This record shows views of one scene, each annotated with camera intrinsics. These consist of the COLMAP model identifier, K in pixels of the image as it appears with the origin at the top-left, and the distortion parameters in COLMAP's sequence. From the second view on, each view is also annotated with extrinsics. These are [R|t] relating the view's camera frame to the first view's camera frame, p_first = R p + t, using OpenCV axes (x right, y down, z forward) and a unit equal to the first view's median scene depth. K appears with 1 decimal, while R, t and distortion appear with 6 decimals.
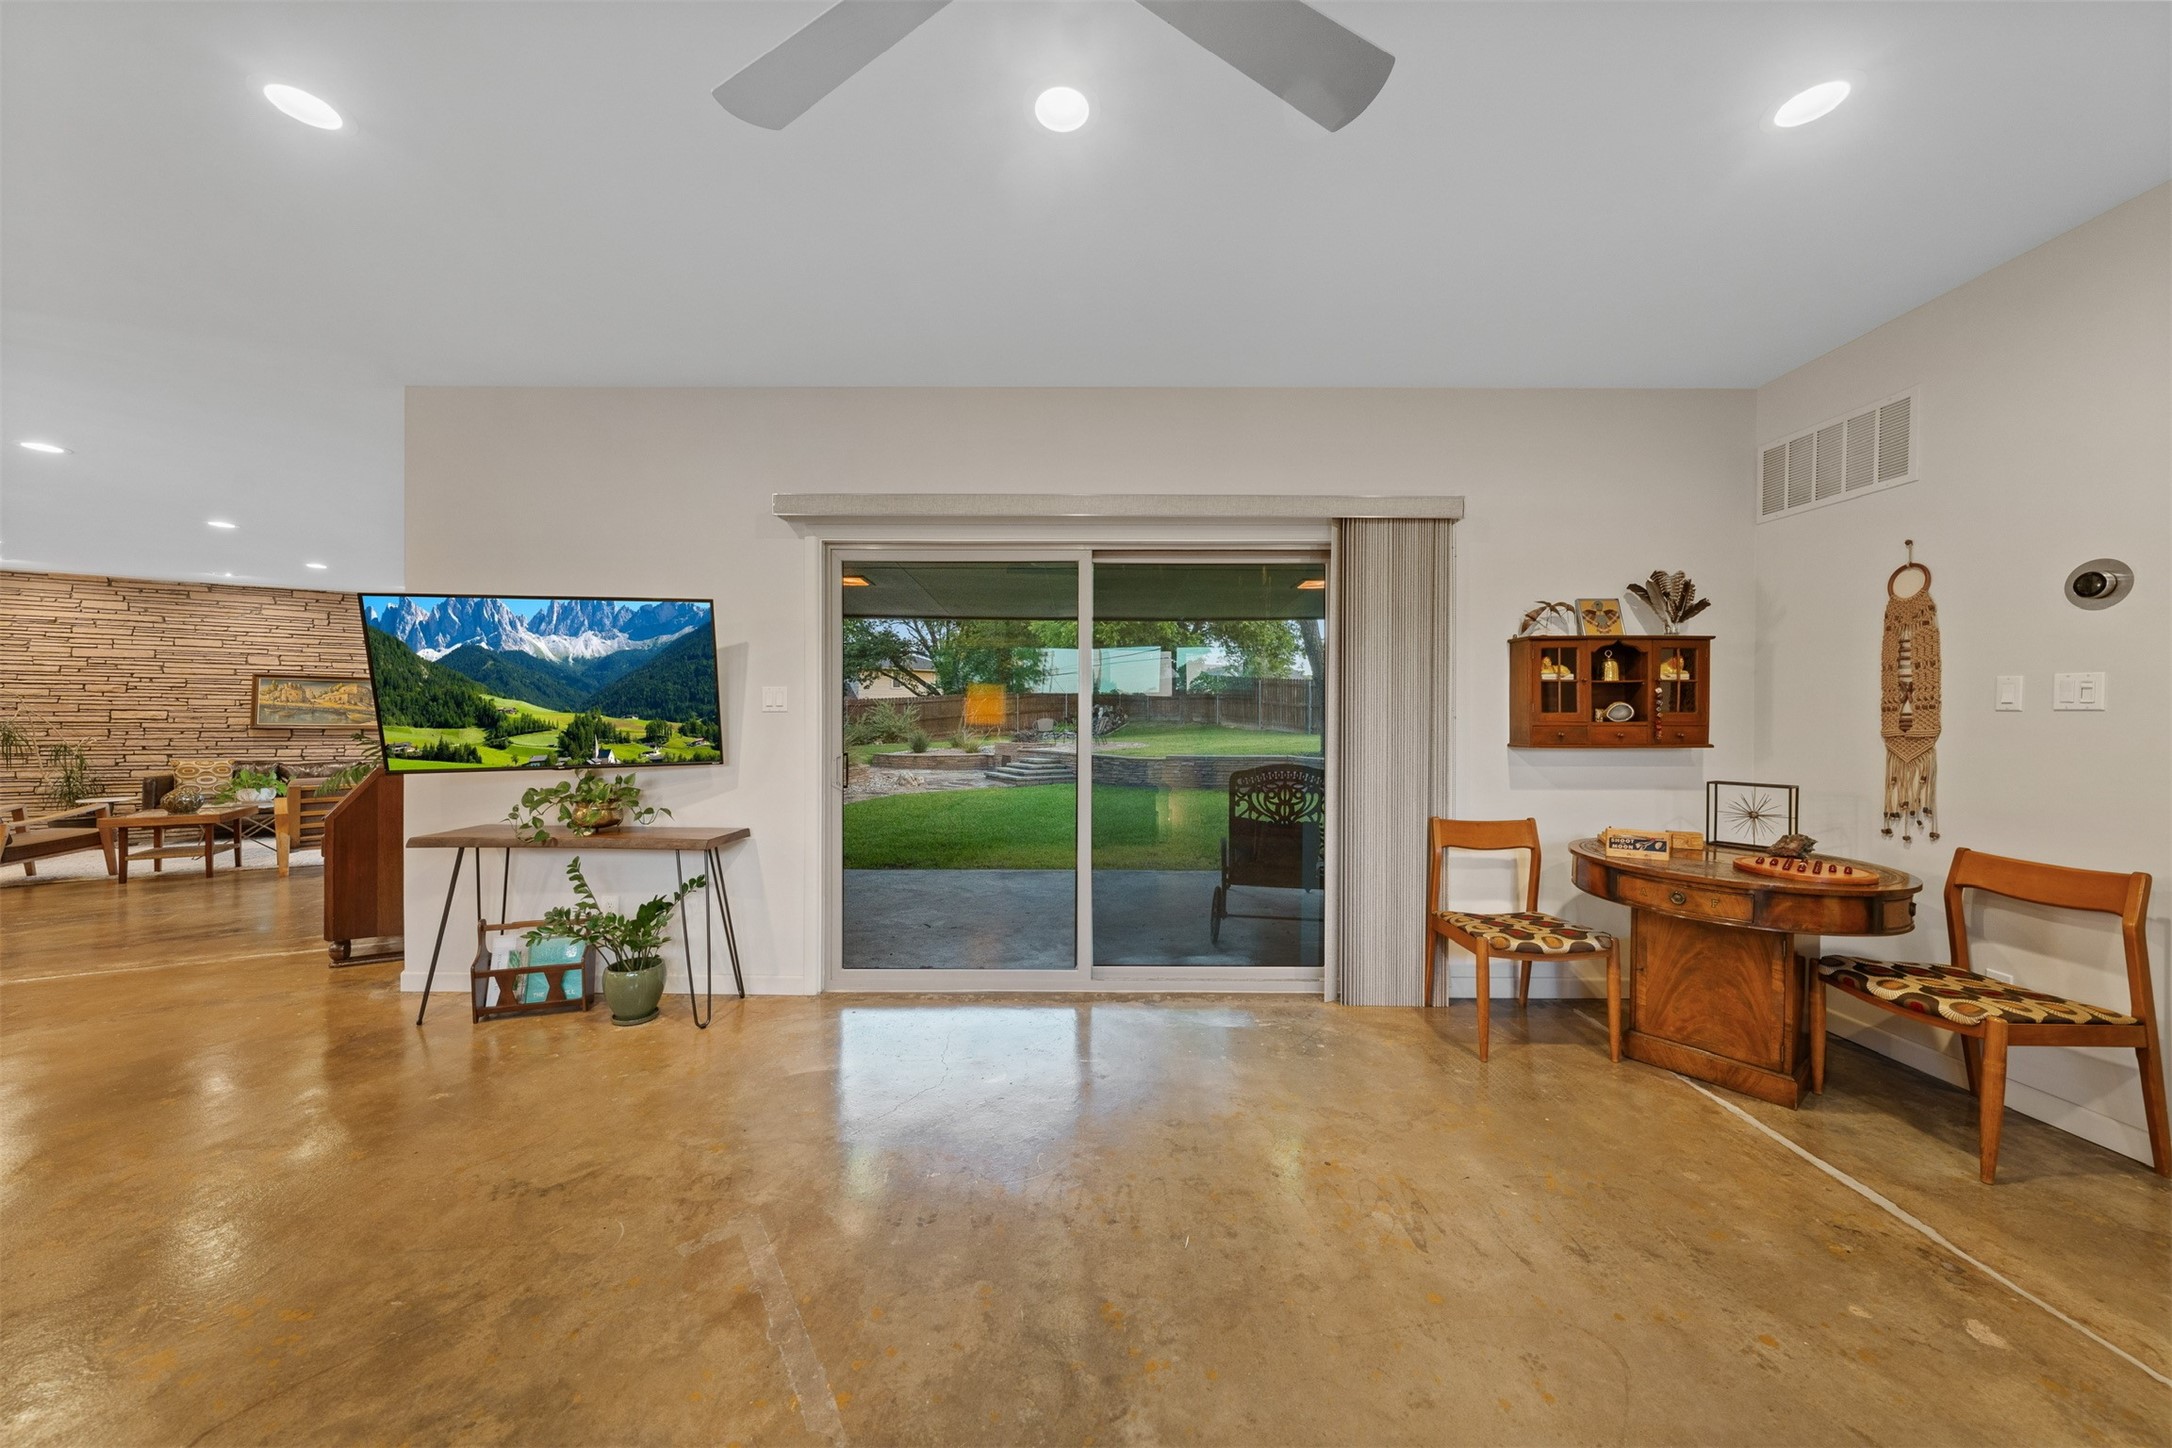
lens RADIAL K [[732.4, 0, 1085.5], [0, 732.4, 721.6], [0, 0, 1]] dist [-0.001141, -0.000039]
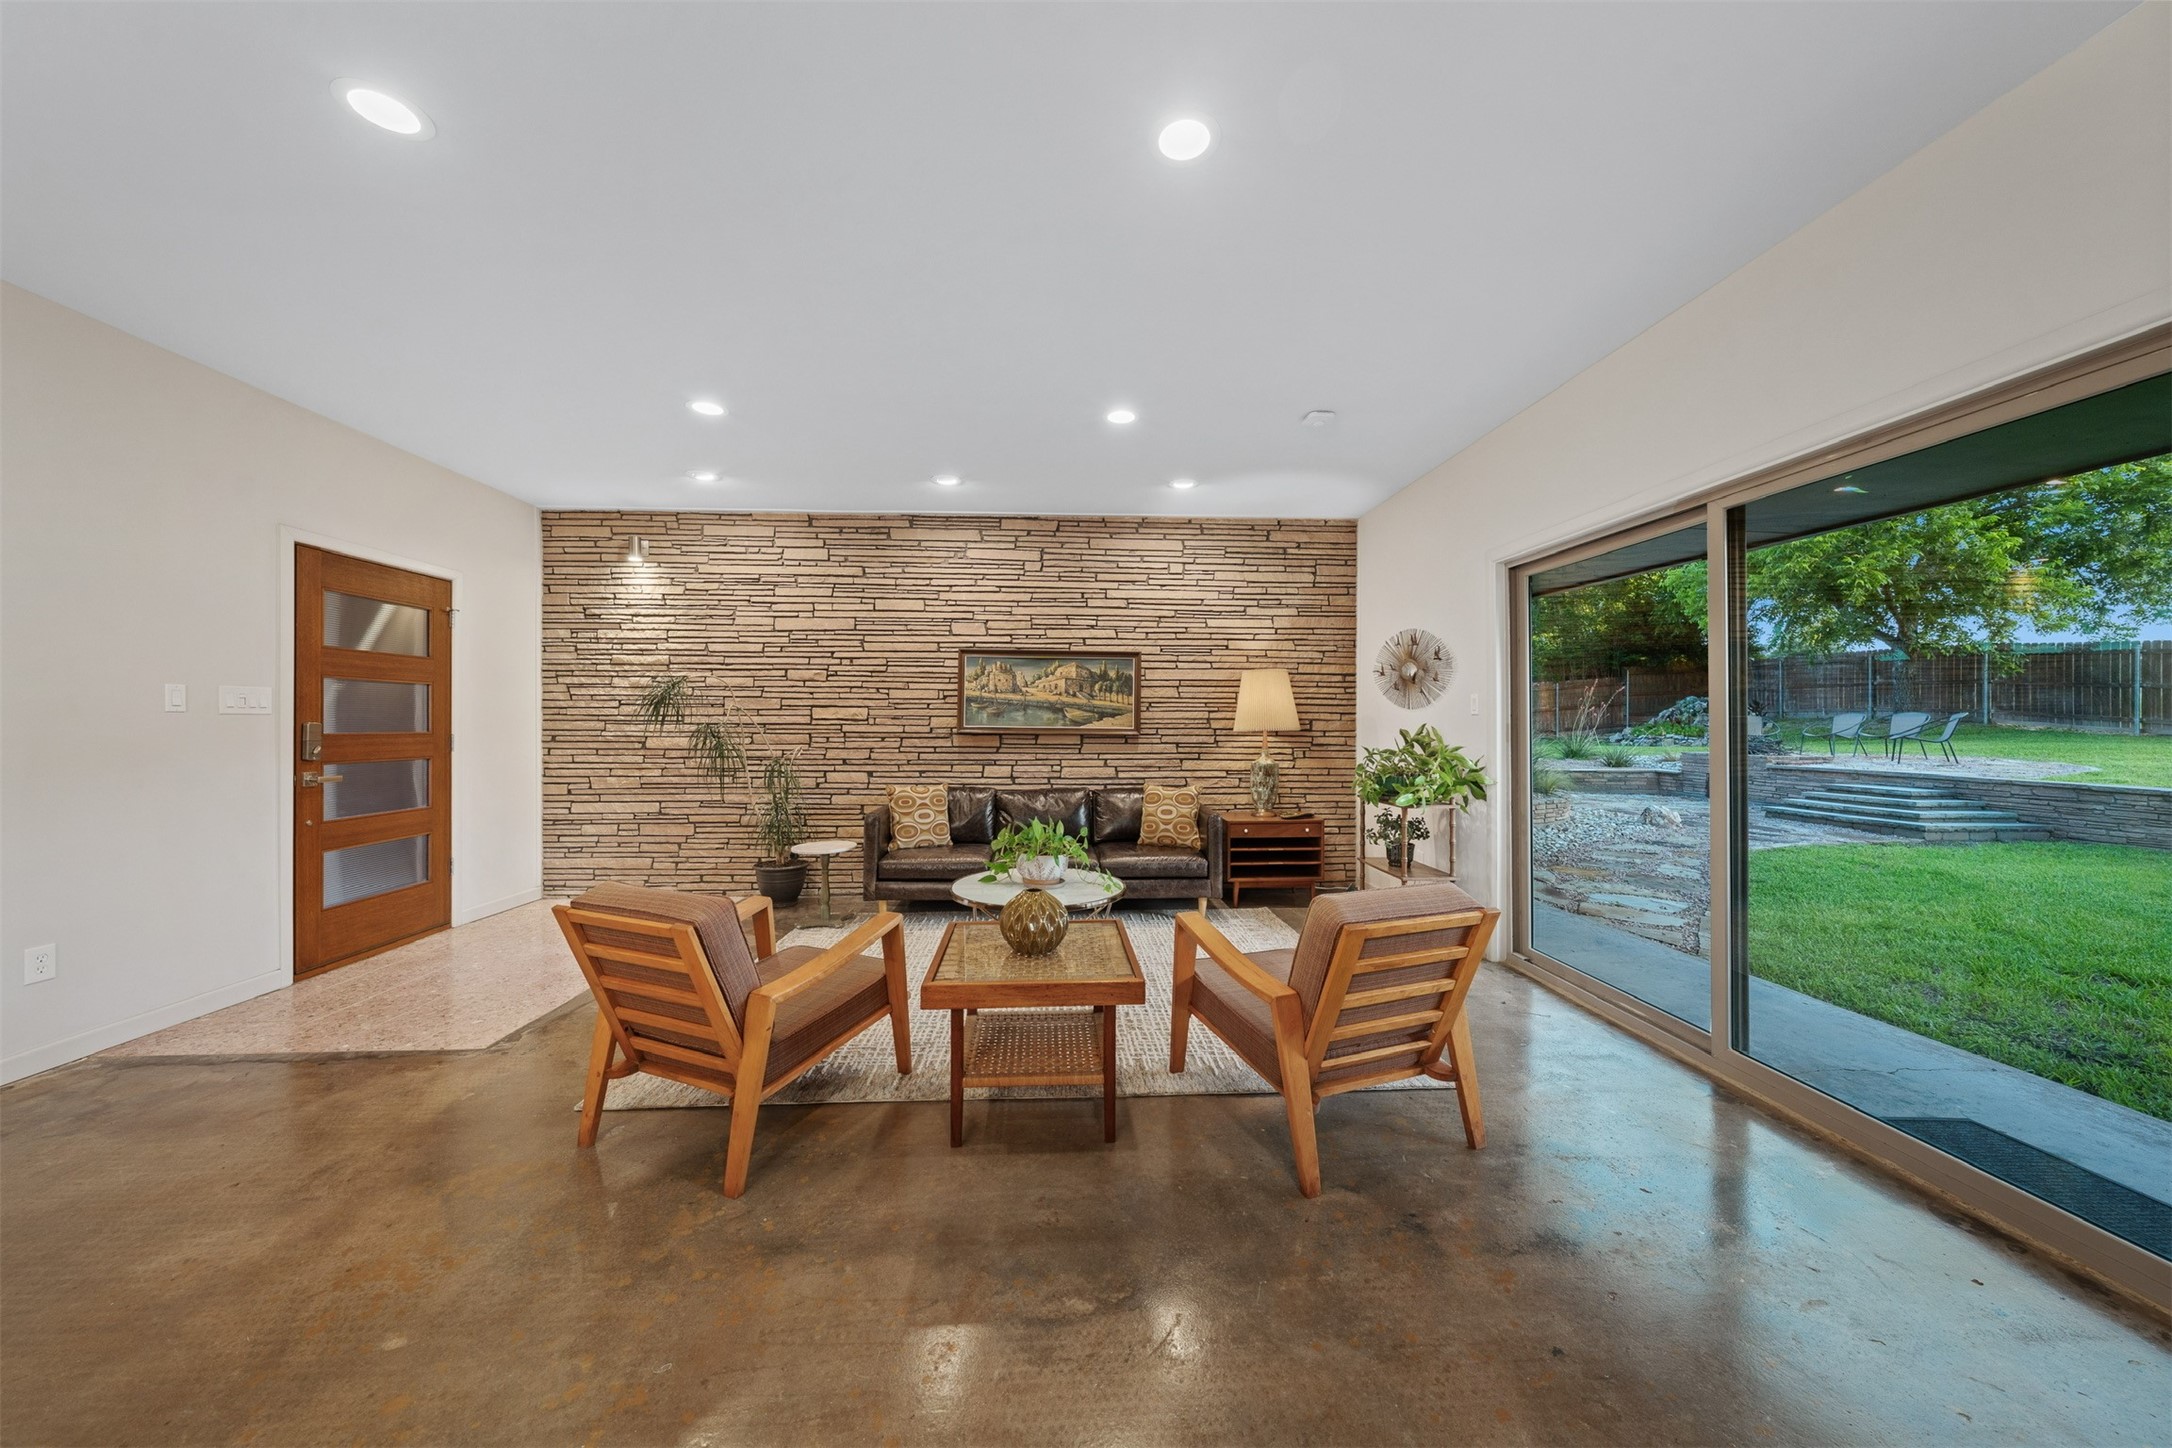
lens RADIAL K [[727.2, 0, 1091.0], [0, 727.2, 721.4], [0, 0, 1]] dist [-0.001357, 0.000095]
pose [[0.893324, -0.001070, -0.449413, -0.768518], [0.001570, 0.999998, 0.000741, -0.001679], [0.449411, -0.001367, 0.893324, 0.491850]]
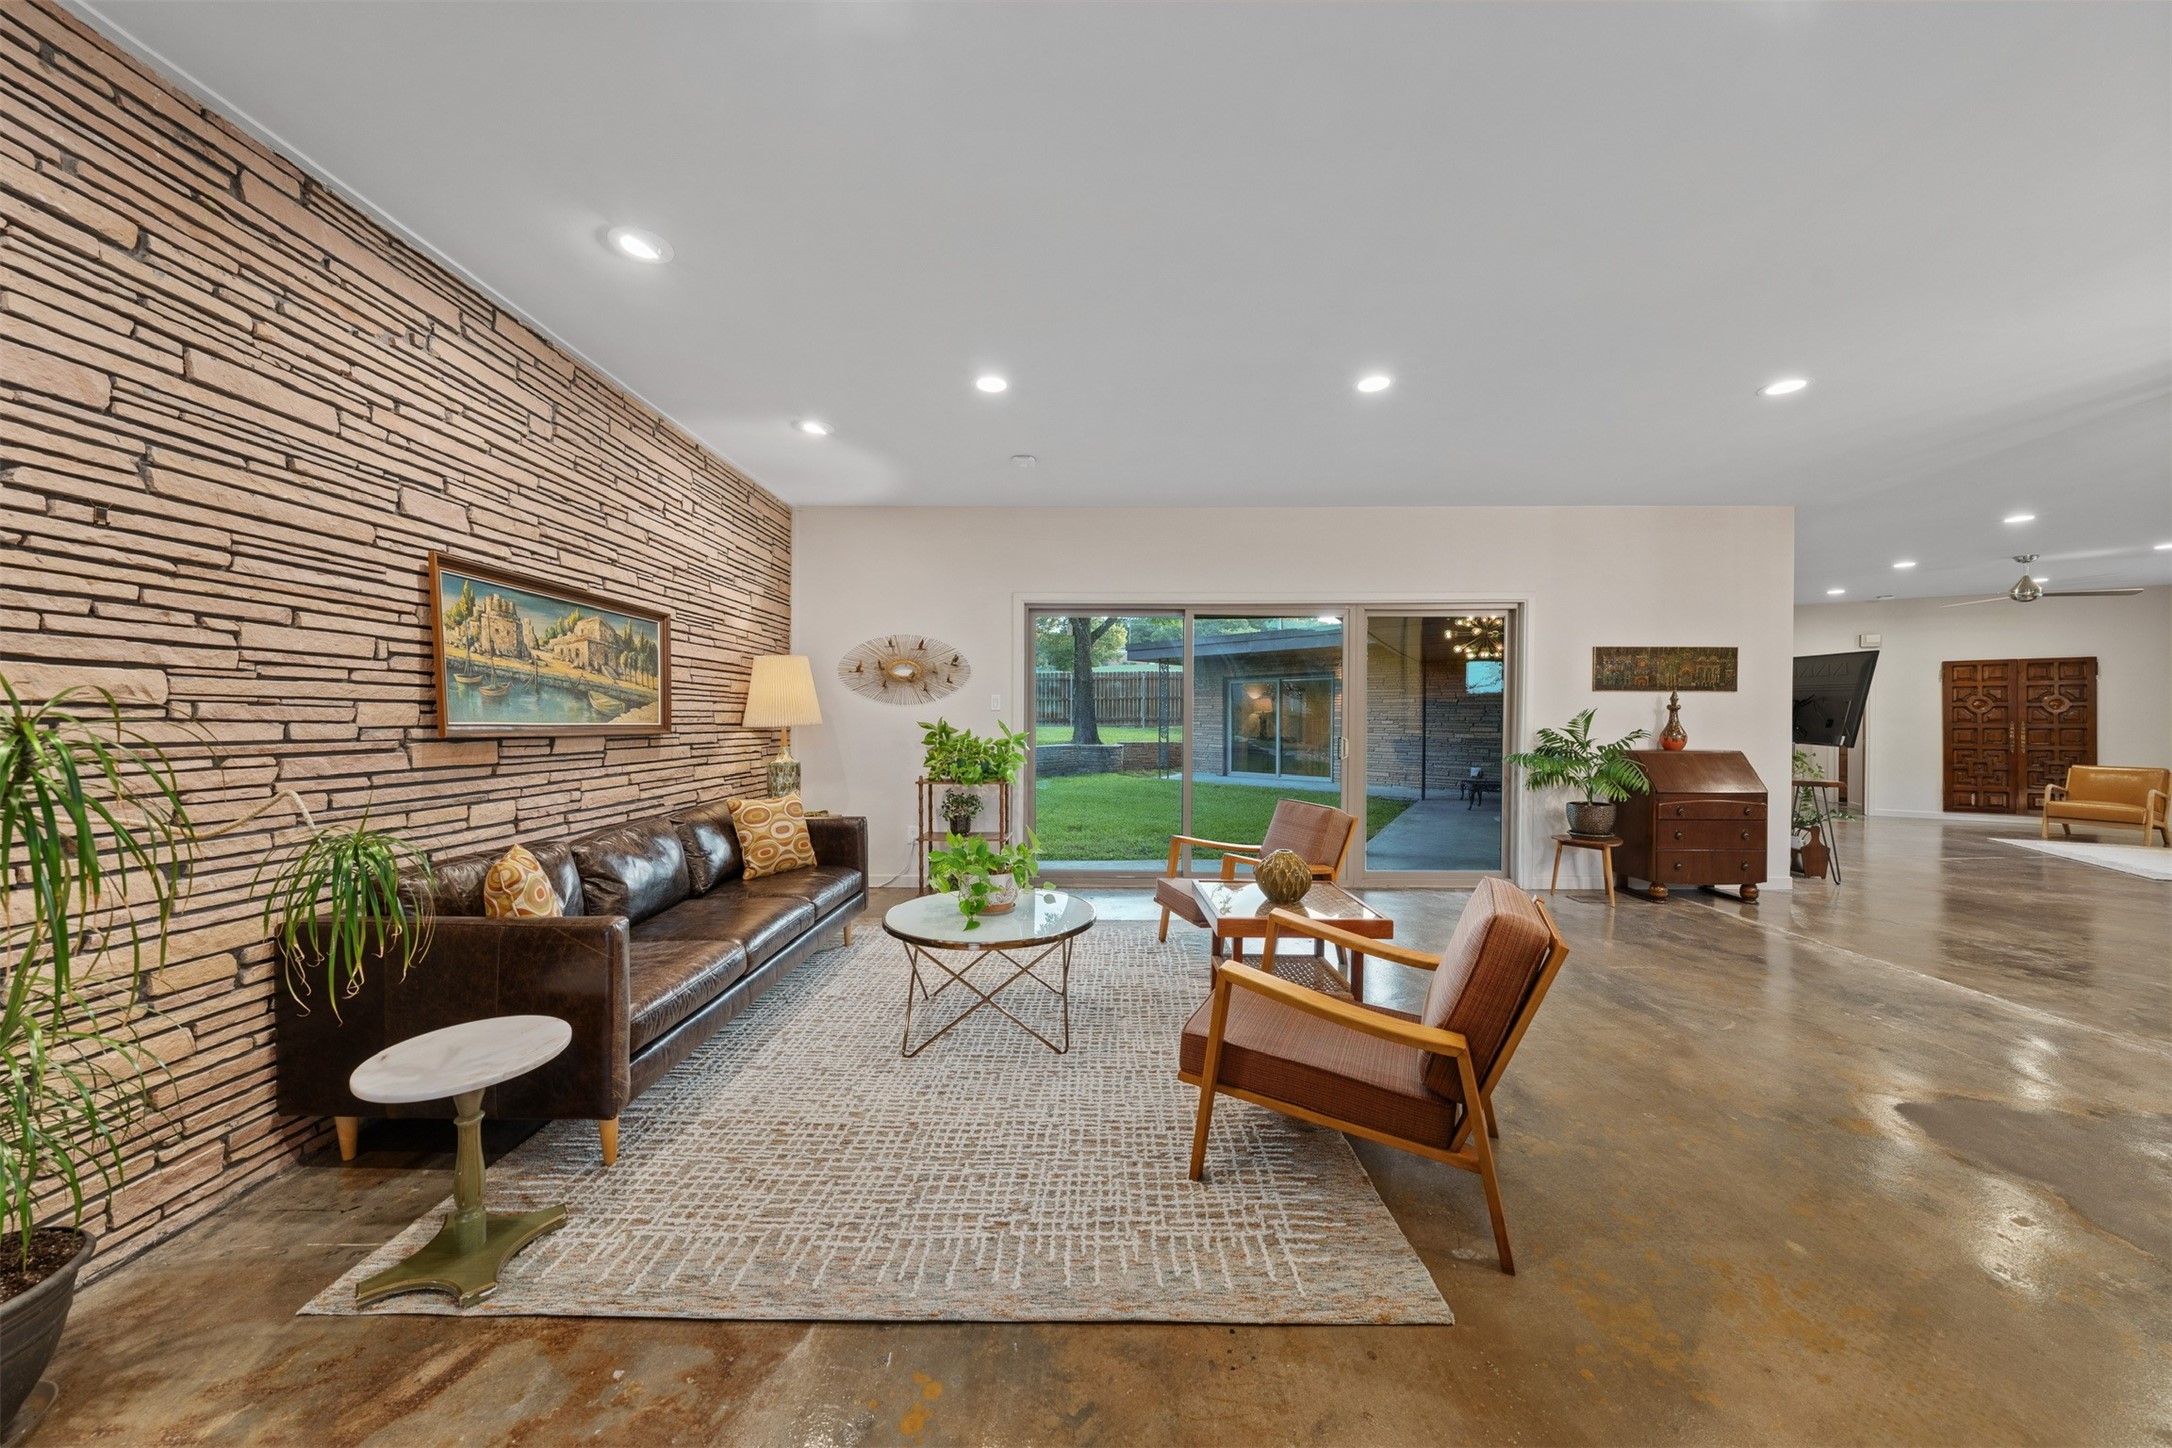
lens RADIAL K [[732.4, 0, 1085.5], [0, 732.4, 721.6], [0, 0, 1]] dist [-0.001141, -0.000039]
pose [[0.502664, -0.005525, 0.864464, -1.303548], [-0.002528, 0.999966, 0.007861, -0.000814], [-0.864478, -0.006136, 0.502633, 0.647907]]
